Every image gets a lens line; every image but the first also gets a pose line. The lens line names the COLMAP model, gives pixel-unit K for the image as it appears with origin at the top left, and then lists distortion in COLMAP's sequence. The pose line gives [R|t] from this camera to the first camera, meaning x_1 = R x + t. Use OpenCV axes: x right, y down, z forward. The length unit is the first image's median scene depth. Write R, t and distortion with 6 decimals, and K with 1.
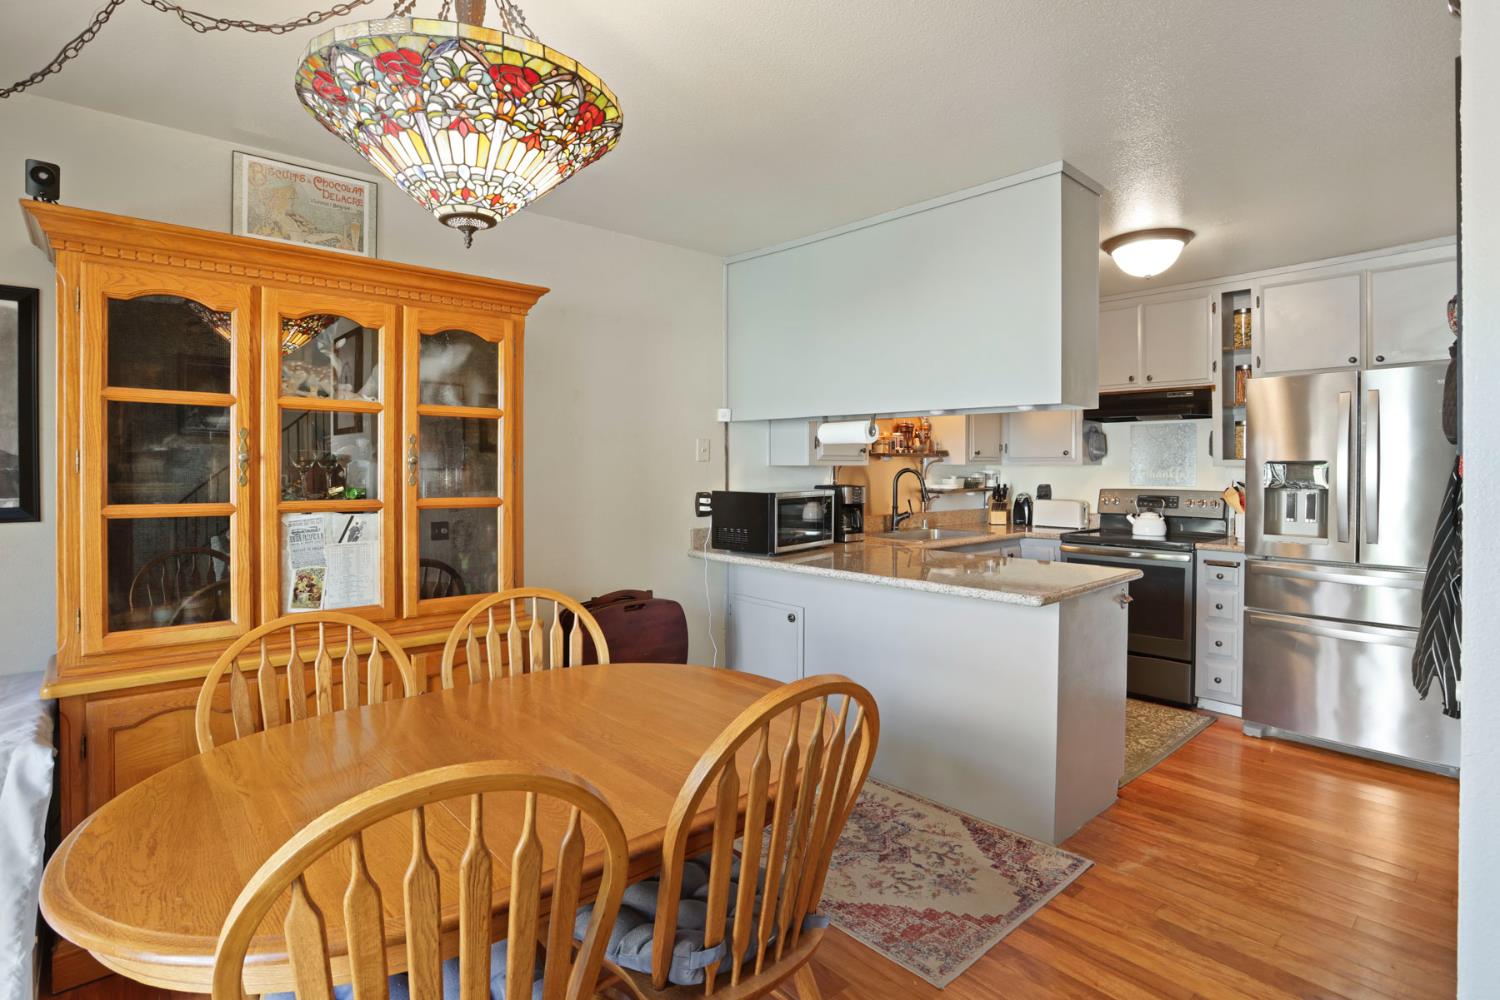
lens RADIAL K [[731.7, 0, 748.4], [0, 731.7, 476.2], [0, 0, 1]] dist [-0.069560, 0.031309]
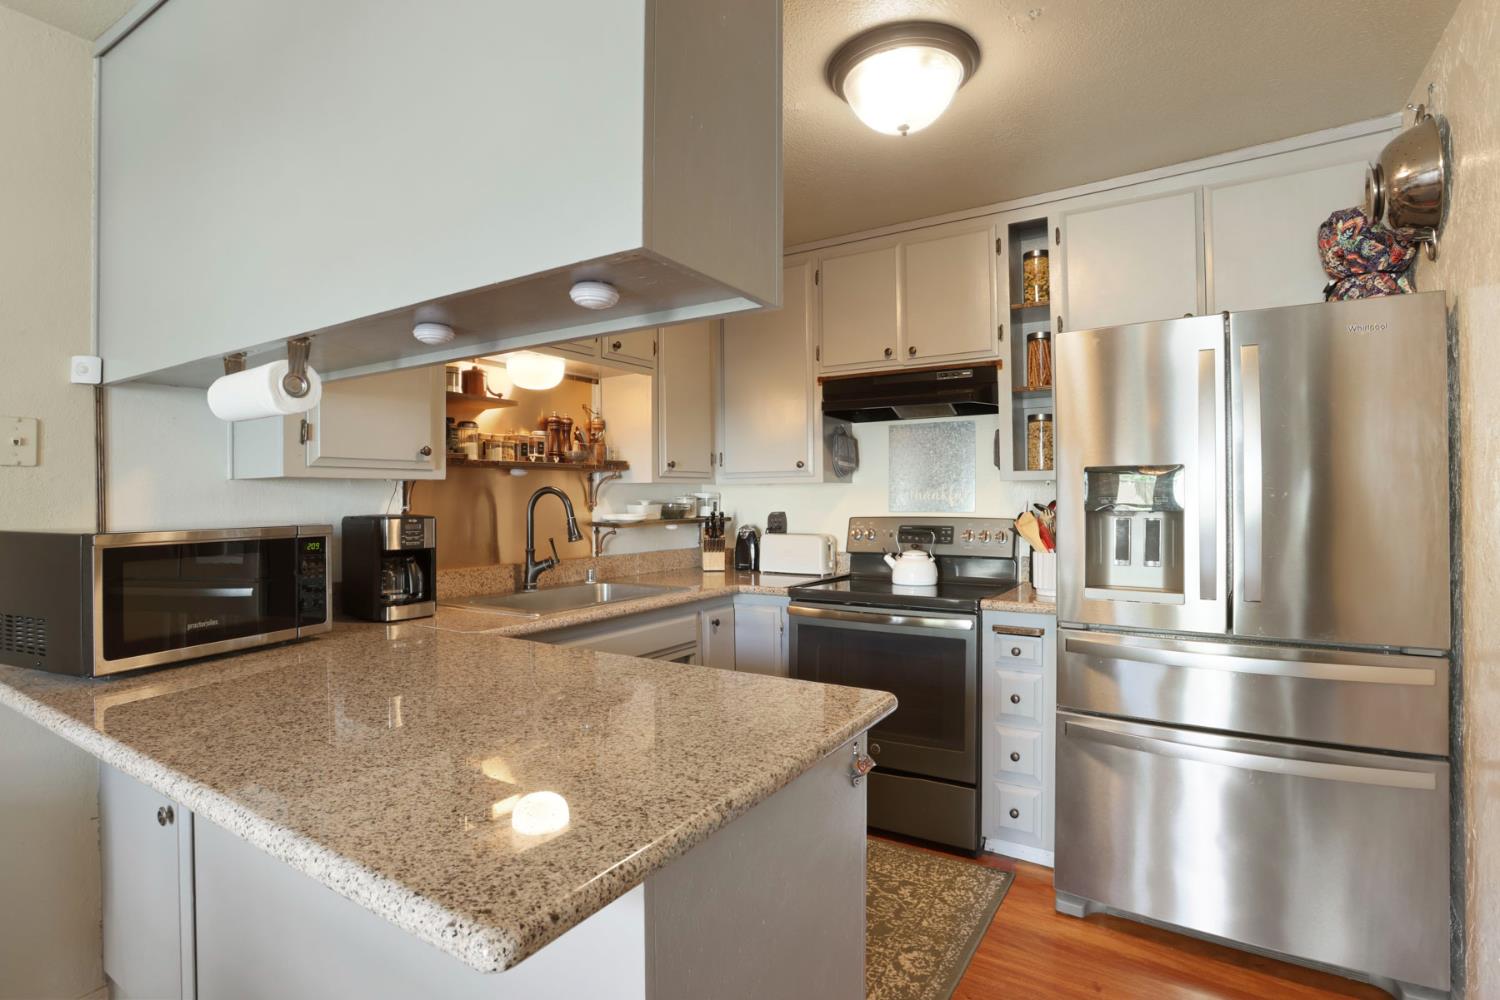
lens RADIAL K [[744.2, 0, 750.0], [0, 744.2, 500.0], [0, 0, 1]] dist [-0.082555, 0.033014]
pose [[0.959281, -0.005628, 0.282397, 0.221884], [0.008891, 0.999908, -0.010274, 0.008493], [-0.282314, 0.012366, 0.959242, 0.389497]]
